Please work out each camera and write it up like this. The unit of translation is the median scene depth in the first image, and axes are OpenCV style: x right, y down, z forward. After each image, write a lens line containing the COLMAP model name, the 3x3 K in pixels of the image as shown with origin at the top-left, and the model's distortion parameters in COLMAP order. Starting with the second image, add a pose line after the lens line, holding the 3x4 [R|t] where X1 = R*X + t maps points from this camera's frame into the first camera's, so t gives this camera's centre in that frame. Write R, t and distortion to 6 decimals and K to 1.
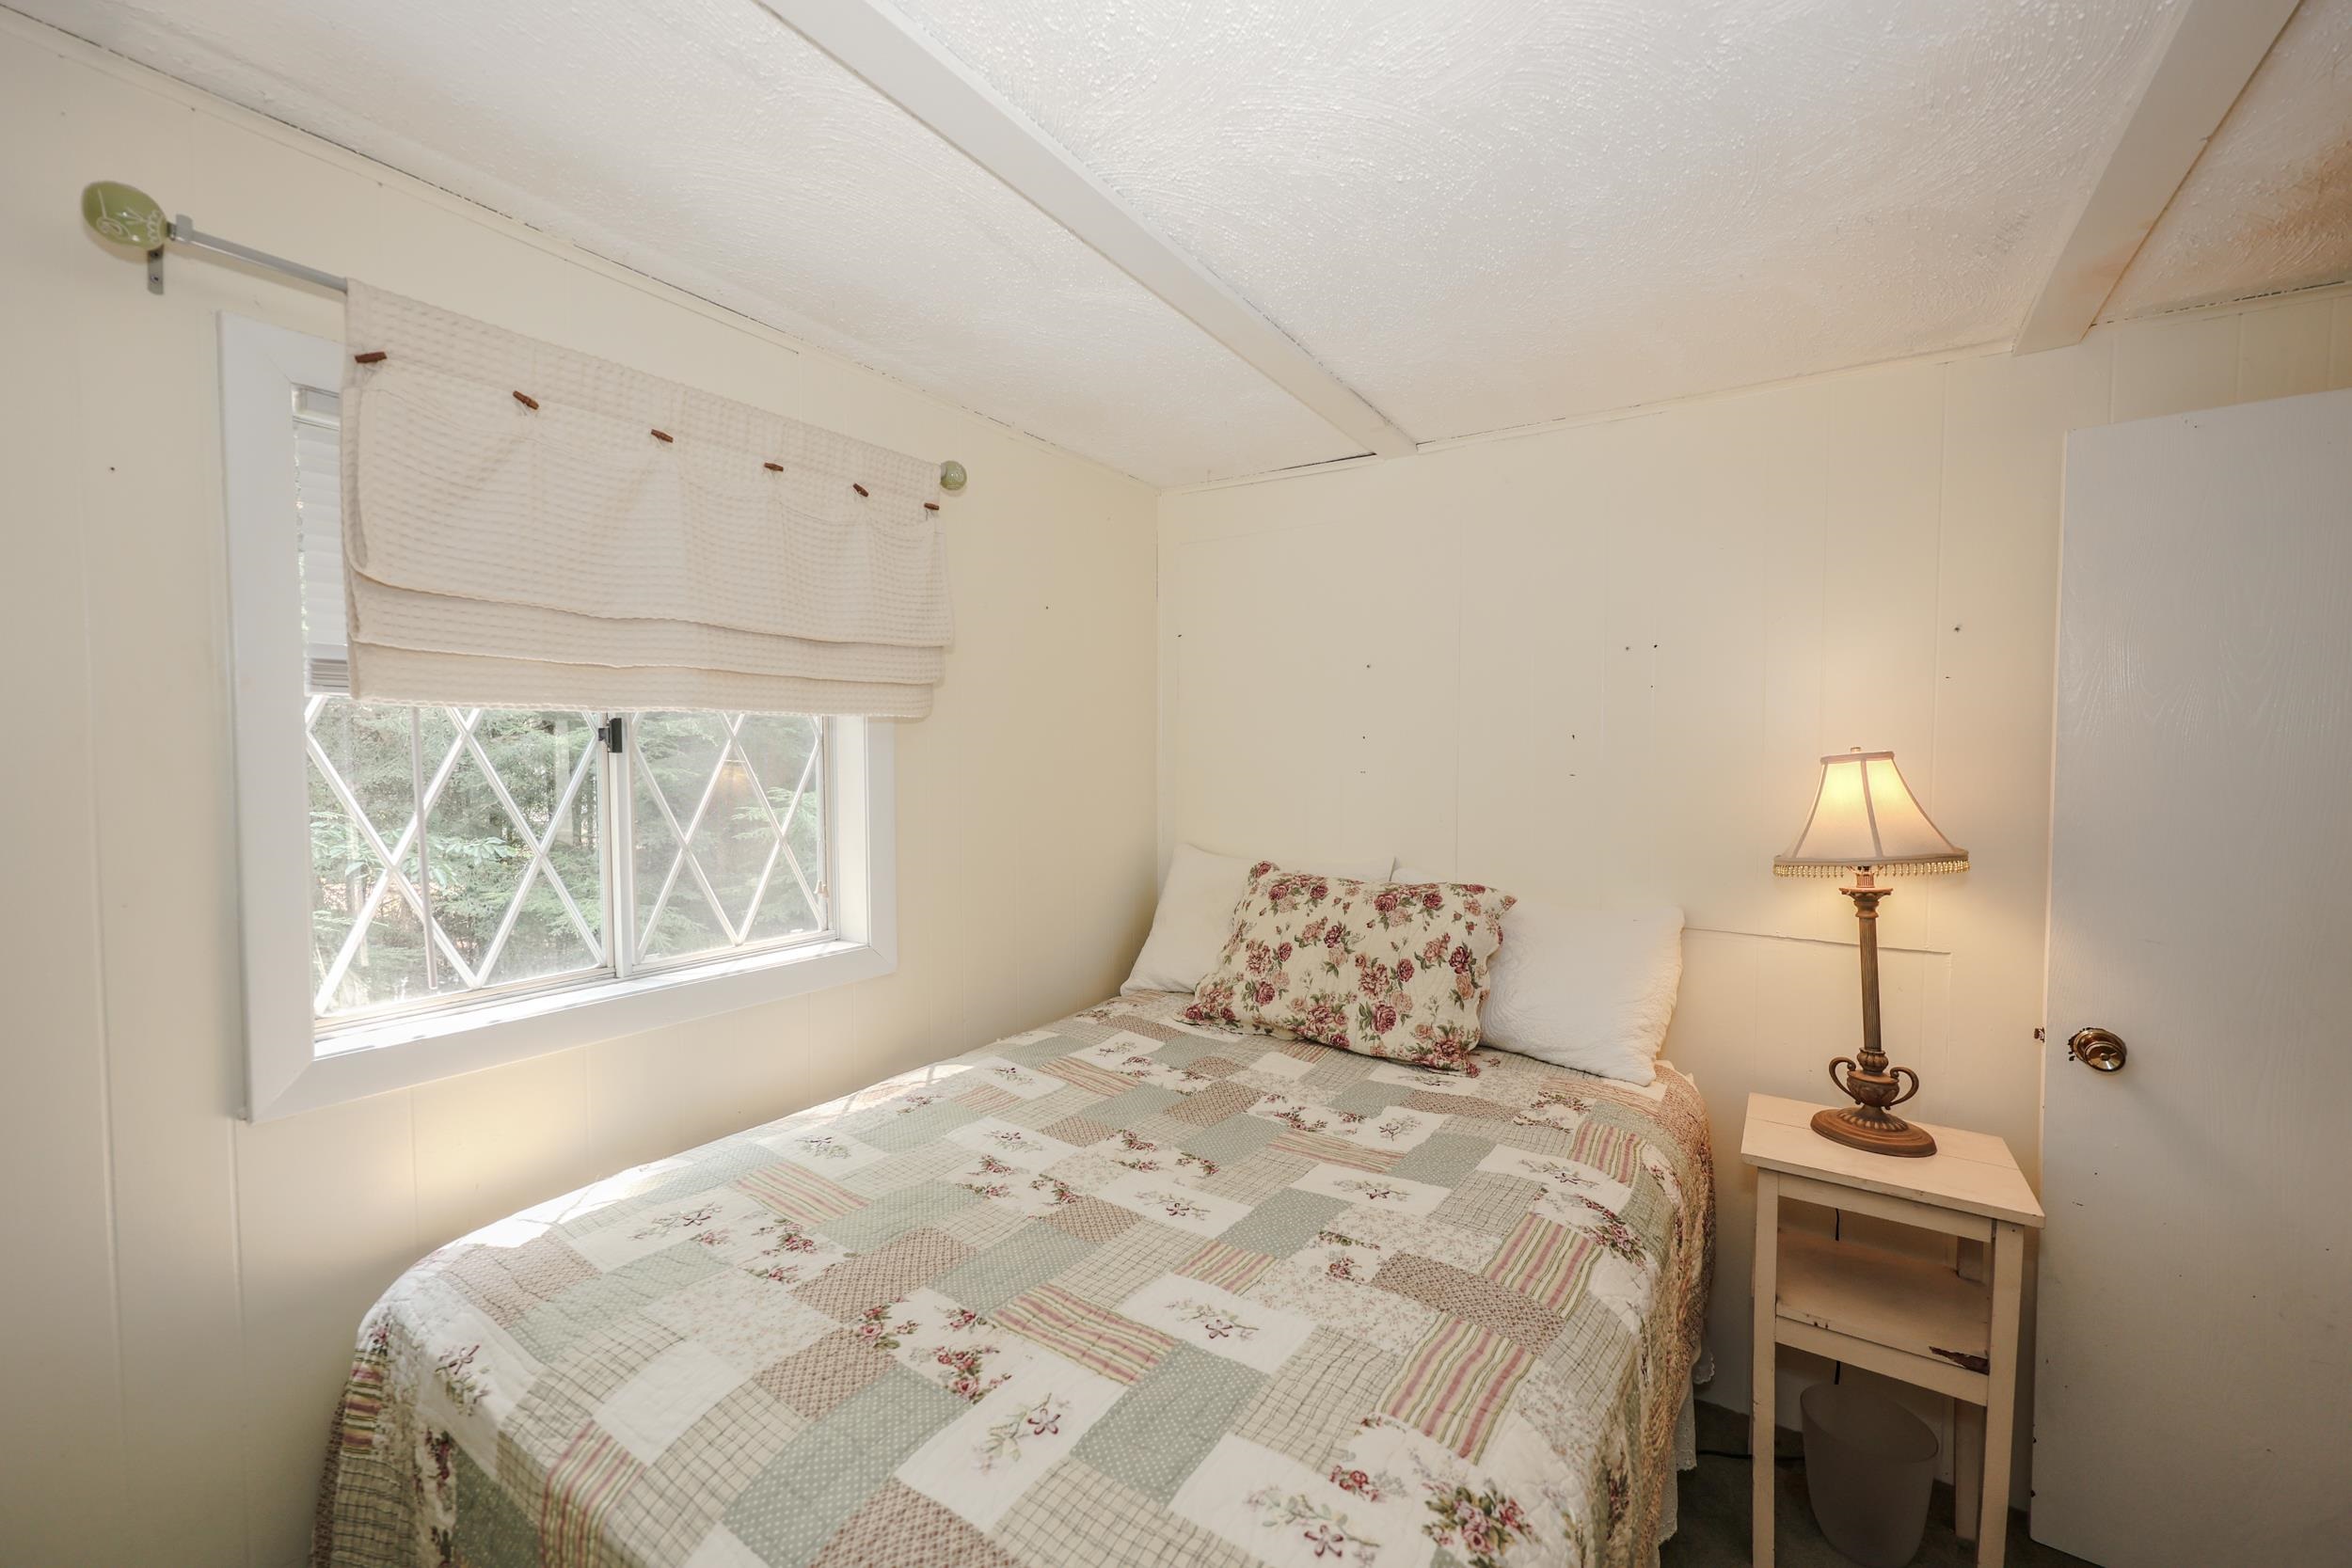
lens RADIAL K [[968.3, 0, 1151.9], [0, 968.3, 790.0], [0, 0, 1]] dist [0.006131, -0.000047]
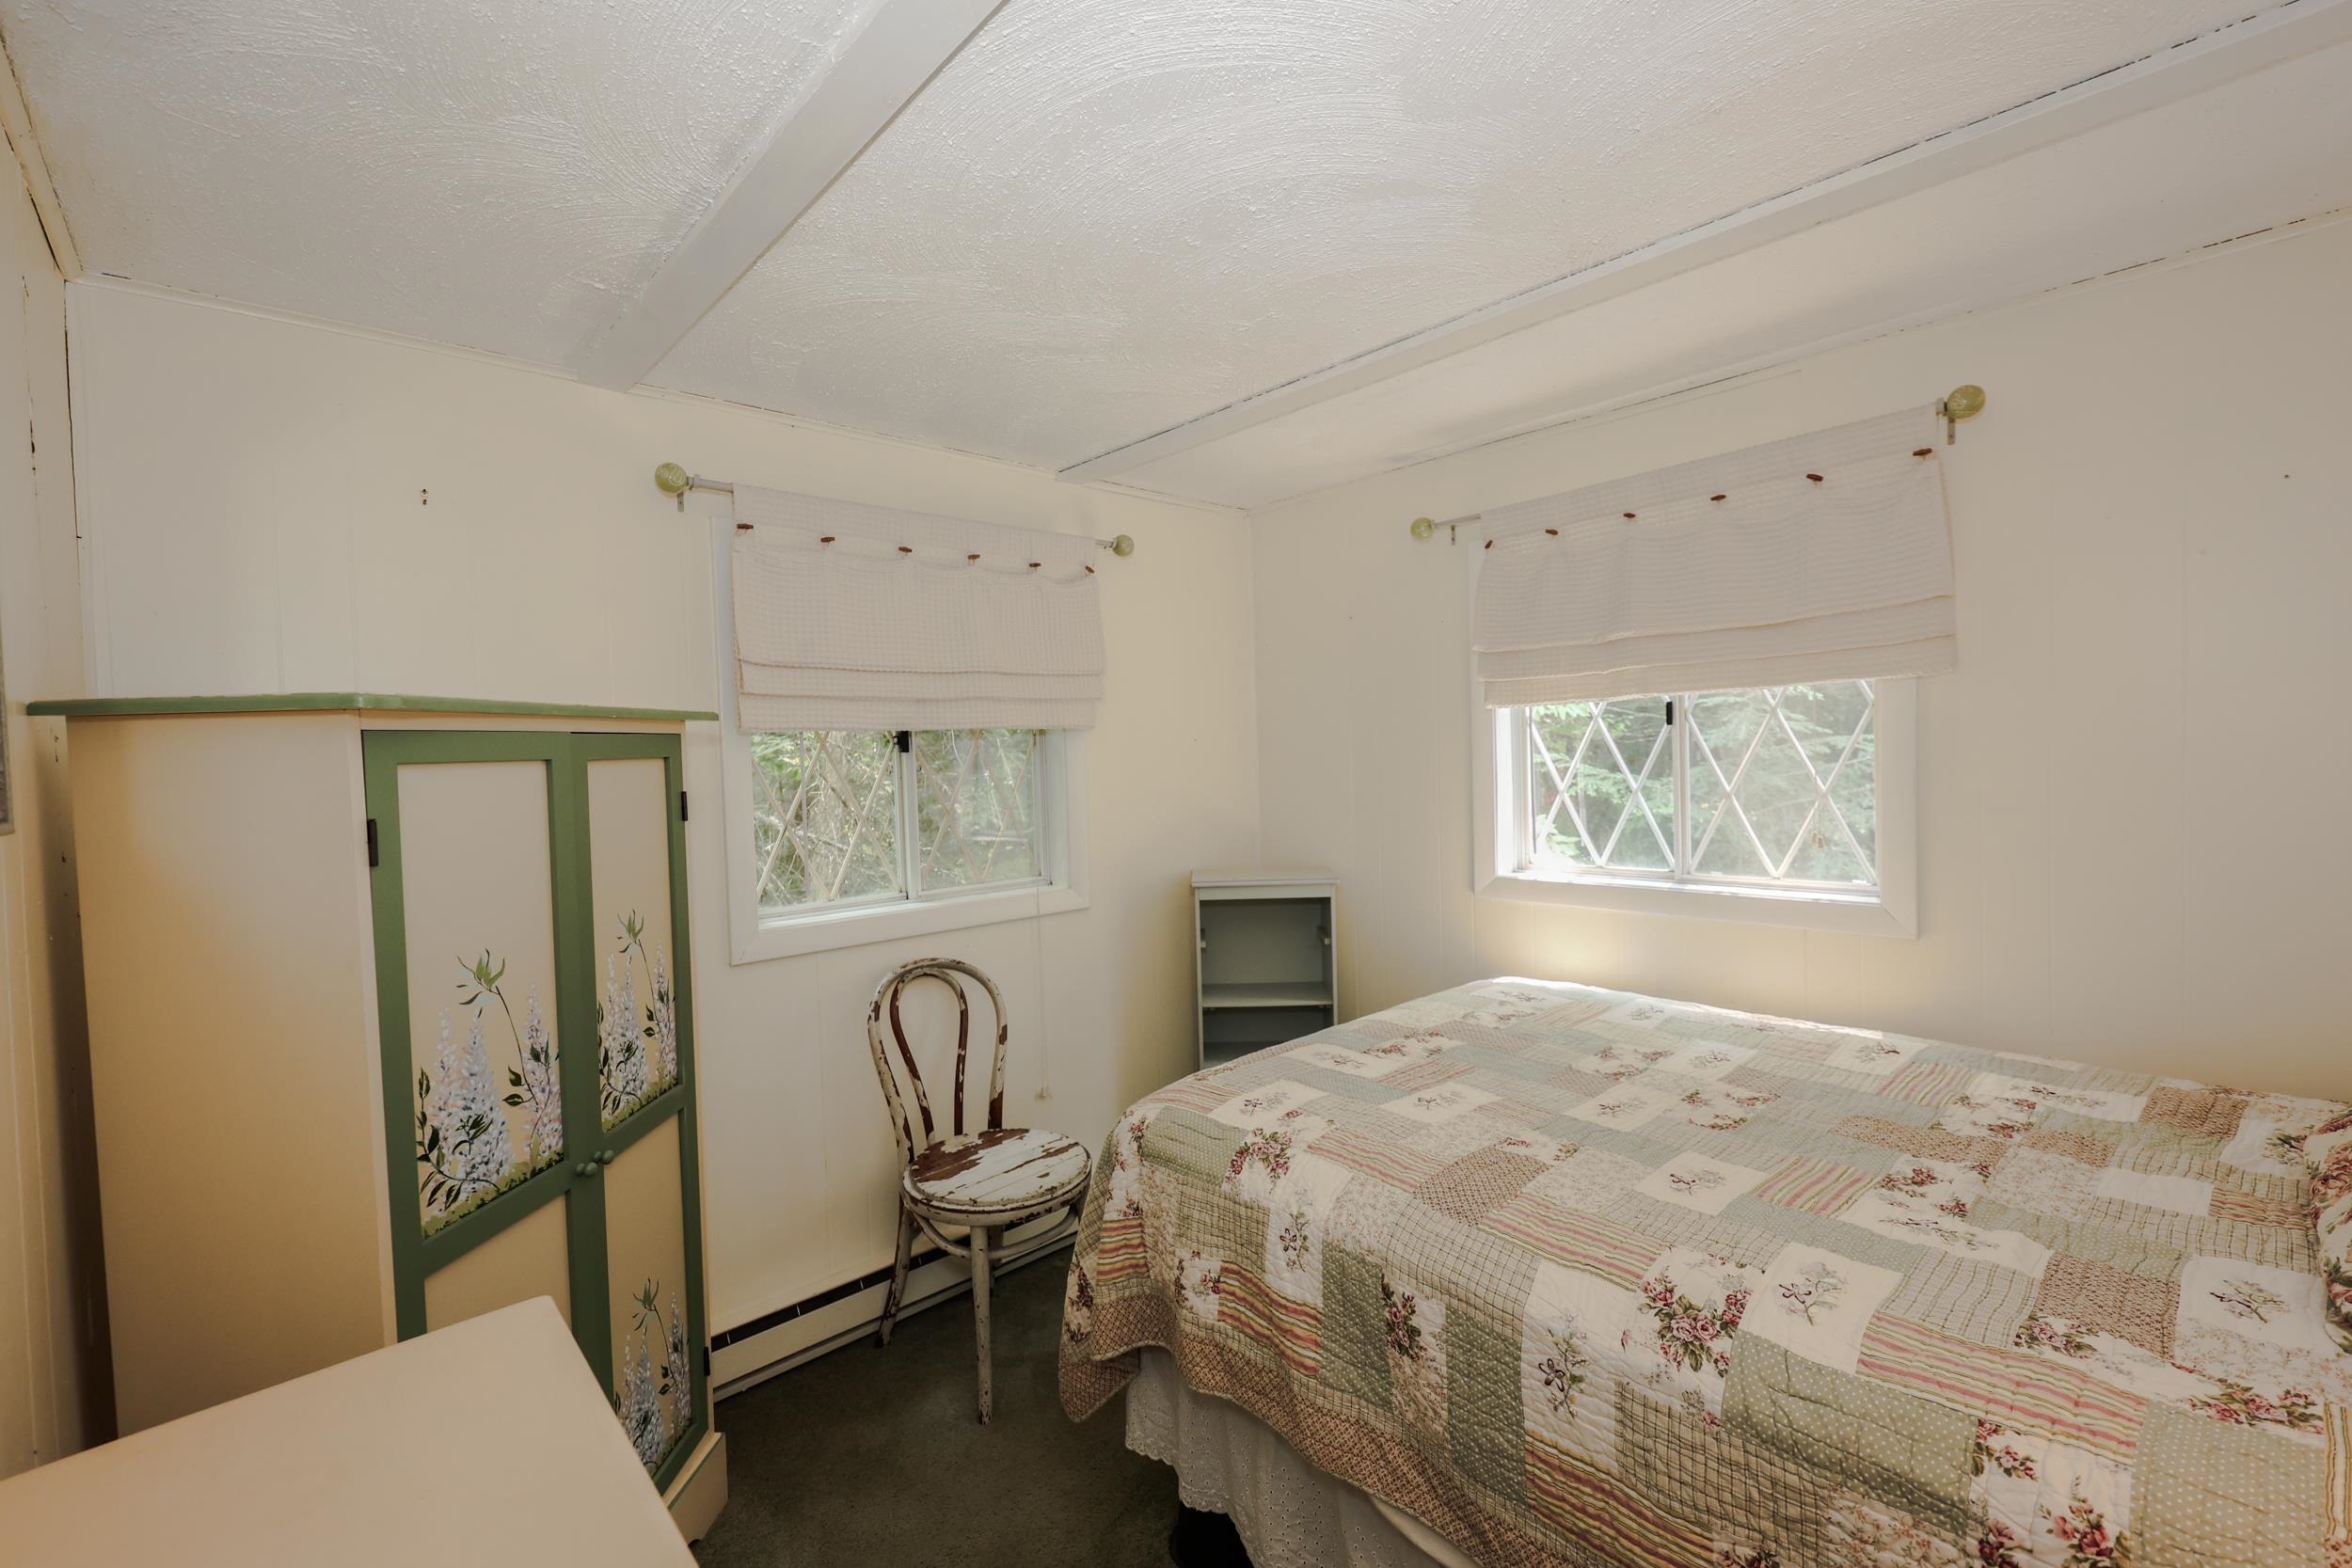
lens RADIAL K [[968.3, 0, 1153.9], [0, 968.3, 782.3], [0, 0, 1]] dist [0.006131, -0.000047]
pose [[-0.246440, 0.037007, -0.968451, 1.155109], [-0.001421, 0.999256, 0.038545, -0.009025], [0.969157, 0.010875, -0.246204, 0.661236]]
